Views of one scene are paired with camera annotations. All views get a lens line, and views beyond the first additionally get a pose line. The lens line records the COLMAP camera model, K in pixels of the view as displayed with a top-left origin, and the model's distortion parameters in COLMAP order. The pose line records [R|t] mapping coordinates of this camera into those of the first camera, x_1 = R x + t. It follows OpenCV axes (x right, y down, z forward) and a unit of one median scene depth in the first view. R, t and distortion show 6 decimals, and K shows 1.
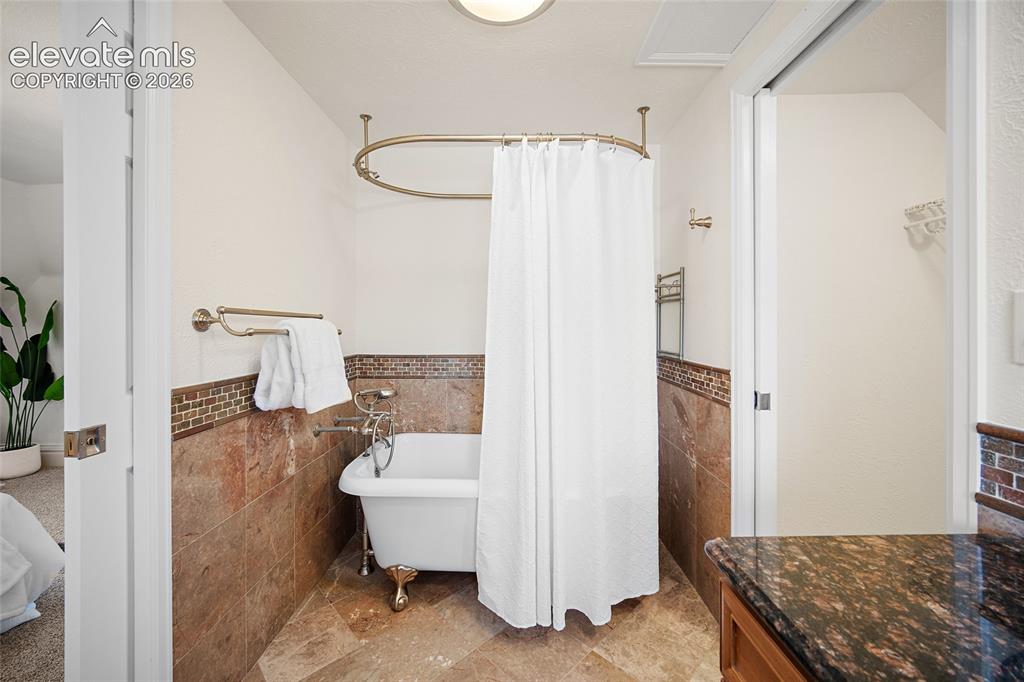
lens RADIAL K [[402.2, 0, 512.0], [0, 402.2, 341.0], [0, 0, 1]] dist [-0.000378, -0.000136]
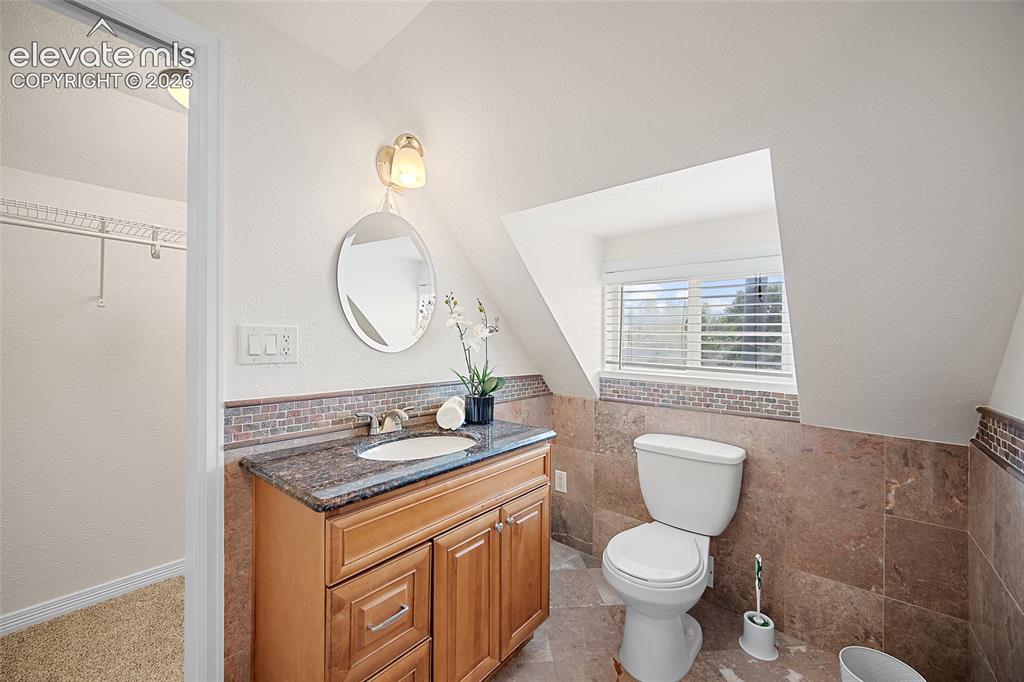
lens RADIAL K [[402.2, 0, 512.0], [0, 402.2, 341.0], [0, 0, 1]] dist [-0.000378, -0.000136]
pose [[-0.781514, 0.003955, 0.623875, -0.802485], [0.017568, 0.999723, 0.015671, -0.052894], [-0.623640, 0.023207, -0.781367, 1.561995]]
